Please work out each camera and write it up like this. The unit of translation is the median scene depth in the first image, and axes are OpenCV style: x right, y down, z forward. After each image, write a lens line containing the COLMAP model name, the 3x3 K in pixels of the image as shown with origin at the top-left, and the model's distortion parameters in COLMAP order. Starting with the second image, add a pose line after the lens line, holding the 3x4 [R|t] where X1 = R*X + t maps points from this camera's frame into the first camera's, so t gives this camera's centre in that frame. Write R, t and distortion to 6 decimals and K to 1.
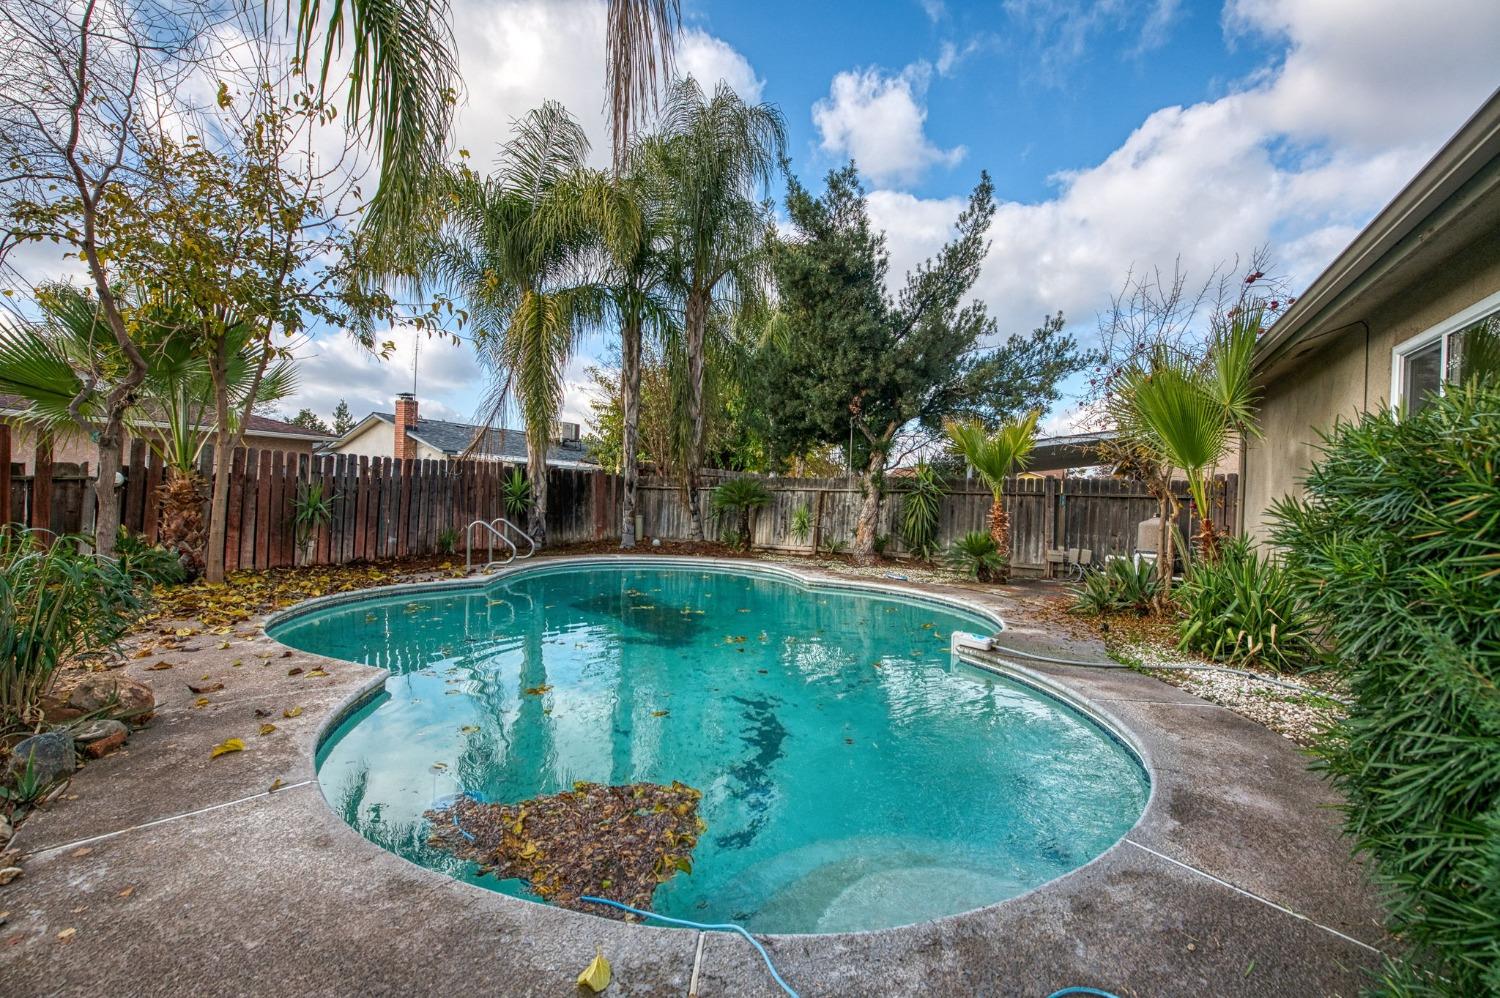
lens RADIAL K [[612.2, 0, 750.0], [0, 612.2, 499.0], [0, 0, 1]] dist [-0.016017, -0.000553]
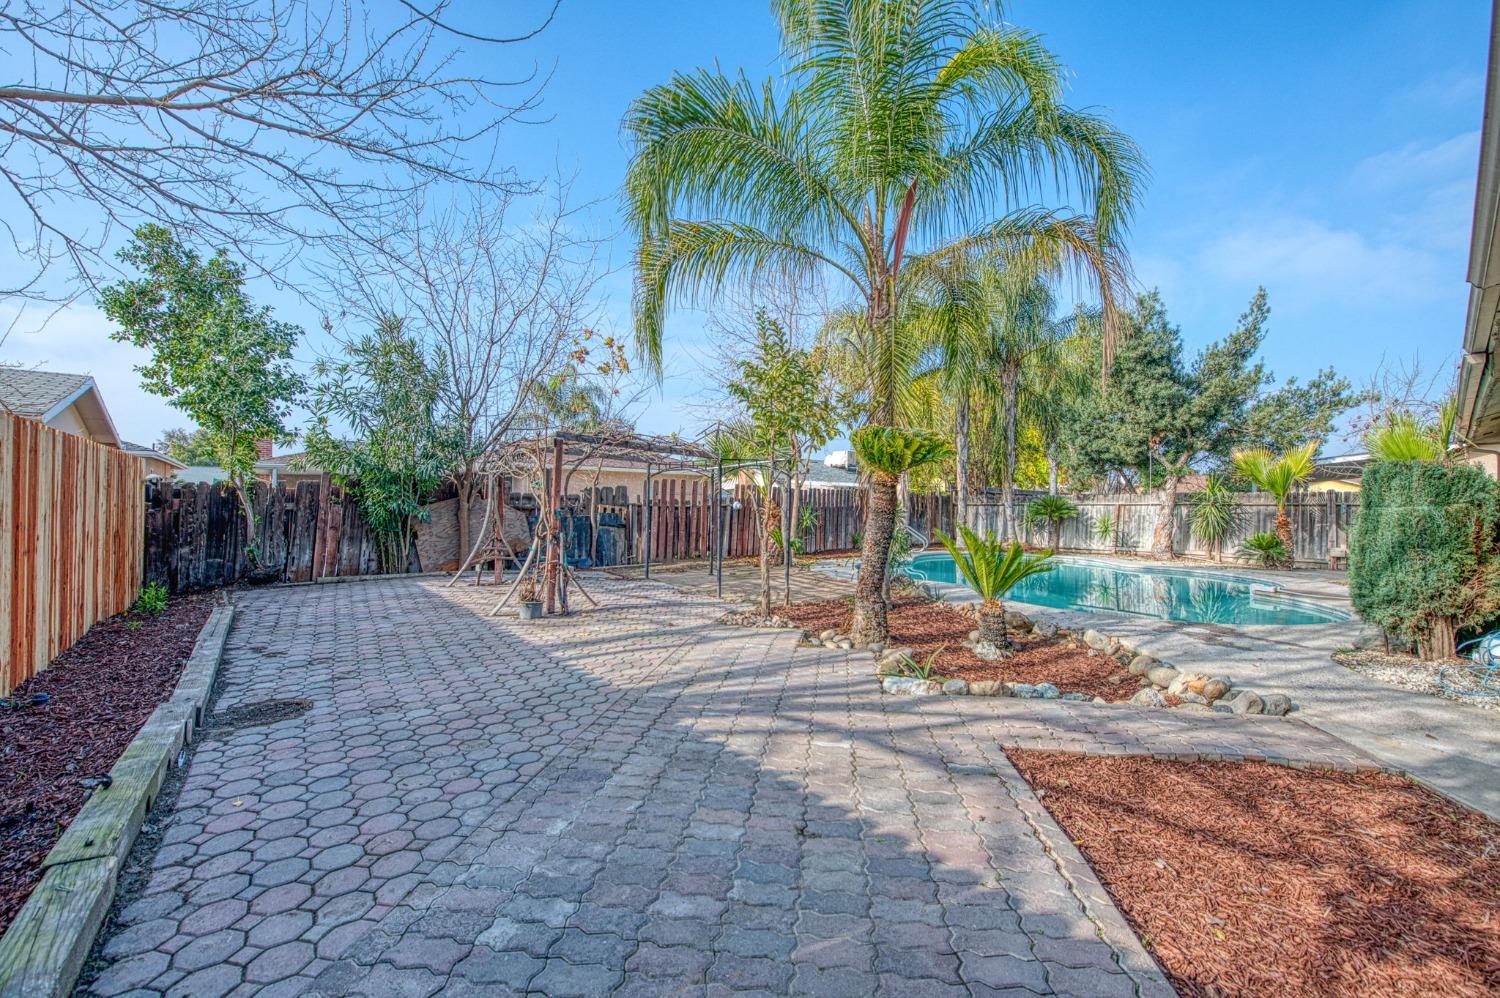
lens RADIAL K [[612.2, 0, 750.0], [0, 612.2, 499.0], [0, 0, 1]] dist [-0.016017, -0.000553]
pose [[0.941471, -0.020147, -0.336490, -0.245106], [0.009270, 0.999382, -0.033899, 0.014600], [0.336965, 0.028796, 0.941077, -0.641566]]
